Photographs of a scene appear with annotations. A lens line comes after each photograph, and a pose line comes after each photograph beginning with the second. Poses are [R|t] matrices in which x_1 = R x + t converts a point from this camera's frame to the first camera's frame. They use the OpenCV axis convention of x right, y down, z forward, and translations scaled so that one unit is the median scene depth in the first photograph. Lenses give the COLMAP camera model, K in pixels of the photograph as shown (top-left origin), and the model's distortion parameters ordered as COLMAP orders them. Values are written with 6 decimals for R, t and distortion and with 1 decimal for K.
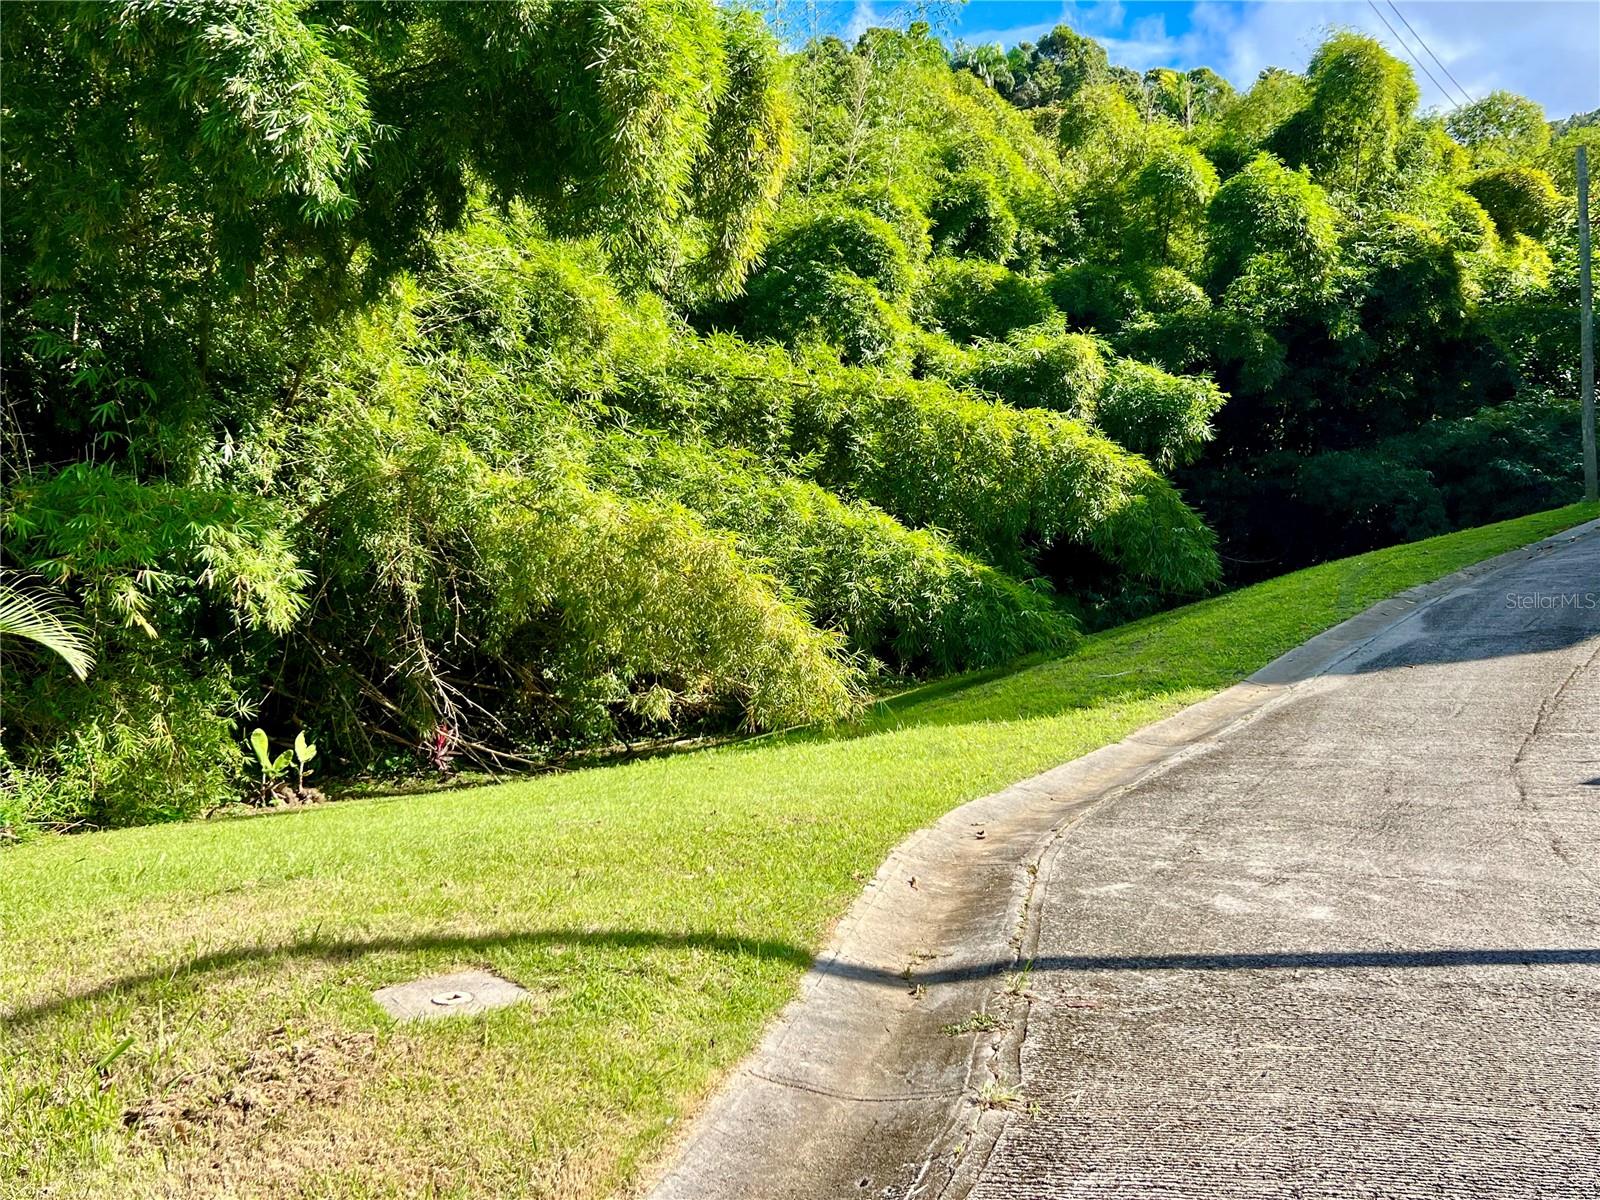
lens RADIAL K [[1386.1, 0, 800.0], [0, 1386.1, 600.0], [0, 0, 1]] dist [0.095370, -0.136104]
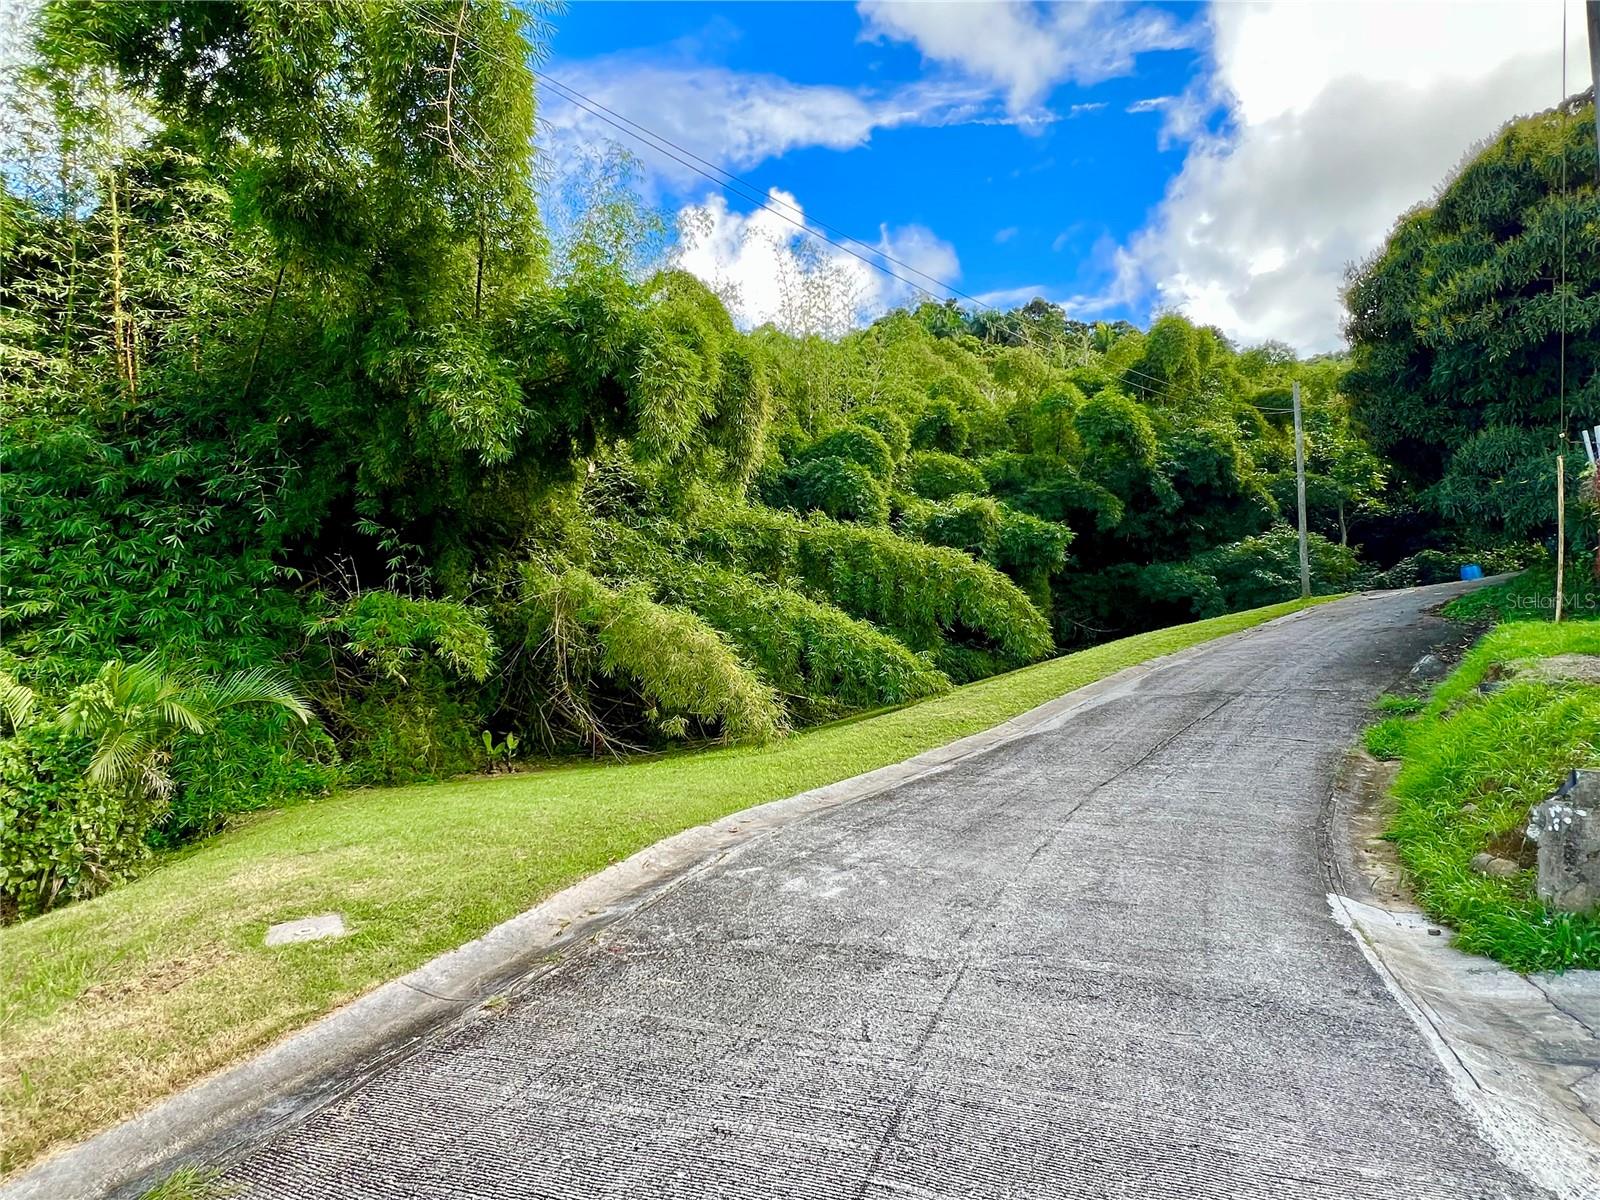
lens RADIAL K [[827.6, 0, 800.0], [0, 827.6, 600.0], [0, 0, 1]] dist [-0.006527, -0.000405]
pose [[0.993629, 0.003447, -0.112647, 0.118562], [-0.008354, 0.999035, -0.043112, -0.029371], [0.112390, 0.043779, 0.992699, -0.018234]]
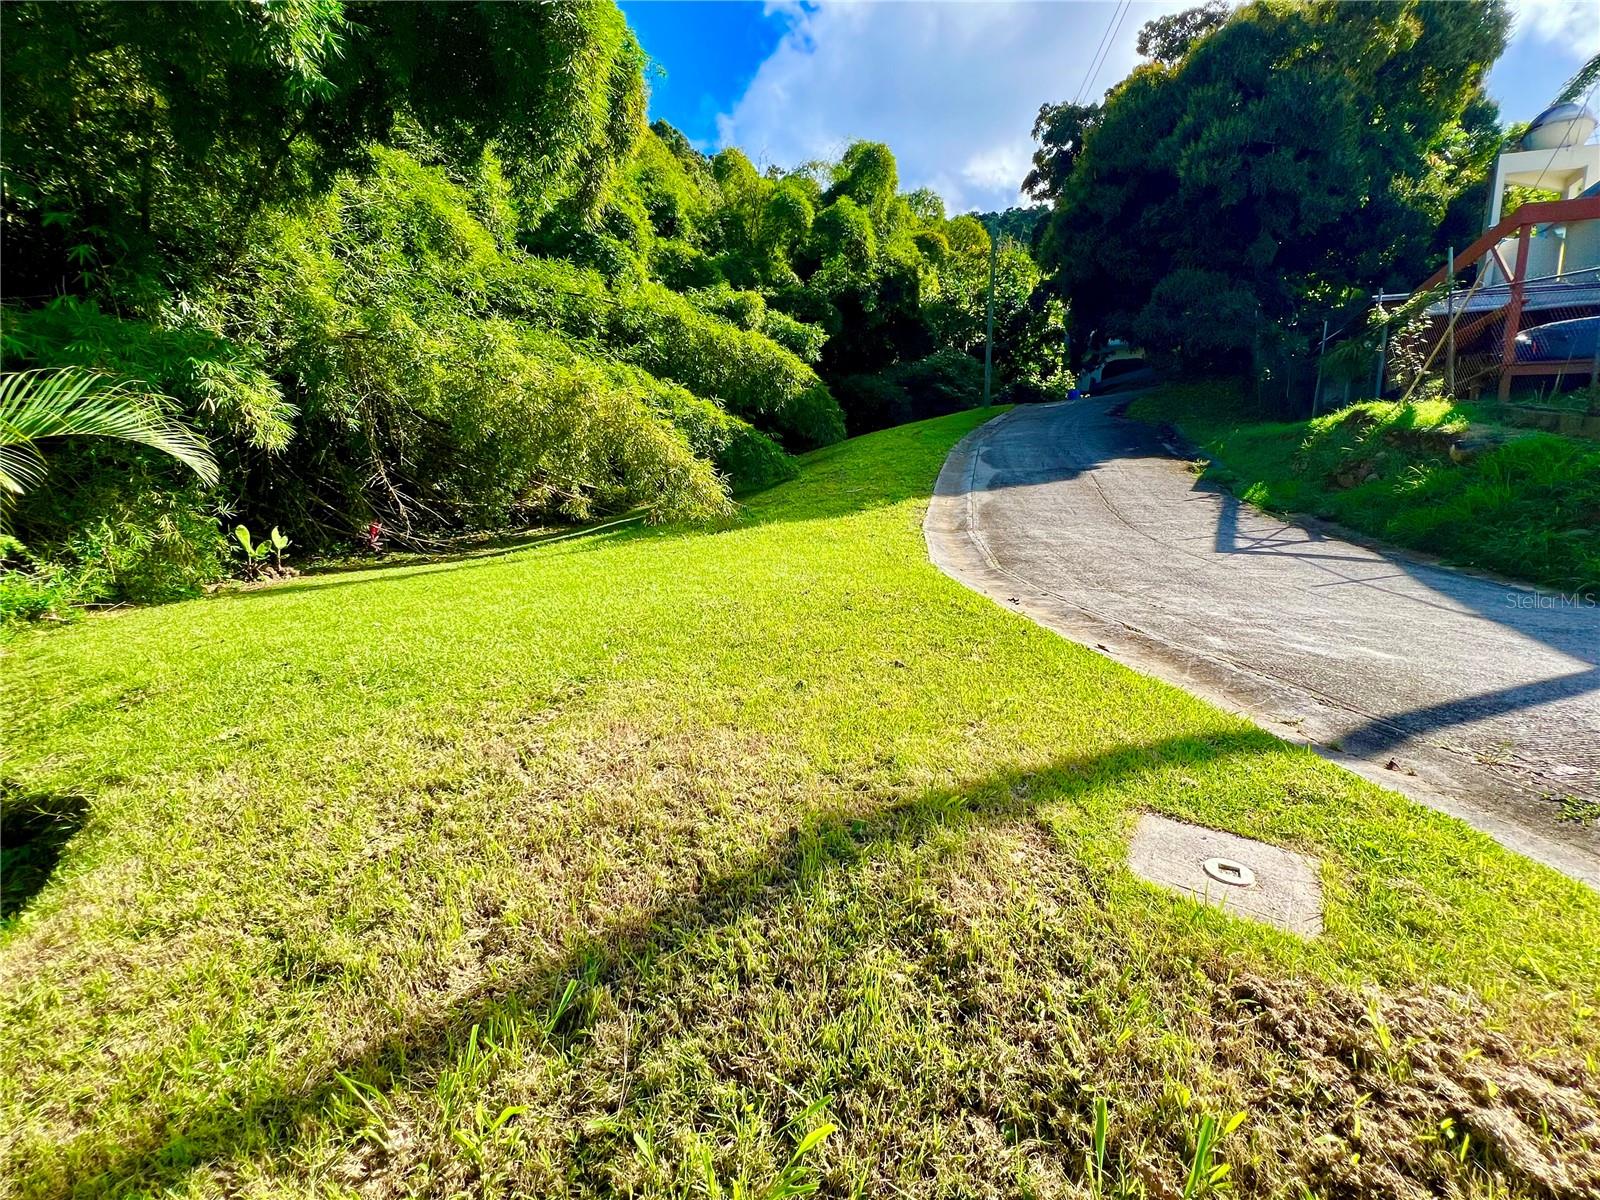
lens RADIAL K [[710.3, 0, 789.8], [0, 710.3, 593.0], [0, 0, 1]] dist [-0.001041, -0.000541]
pose [[0.930463, -0.045764, 0.363517, -0.126316], [-0.026398, 0.981216, 0.191098, 0.009636], [-0.365434, -0.187406, 0.911777, 0.145700]]
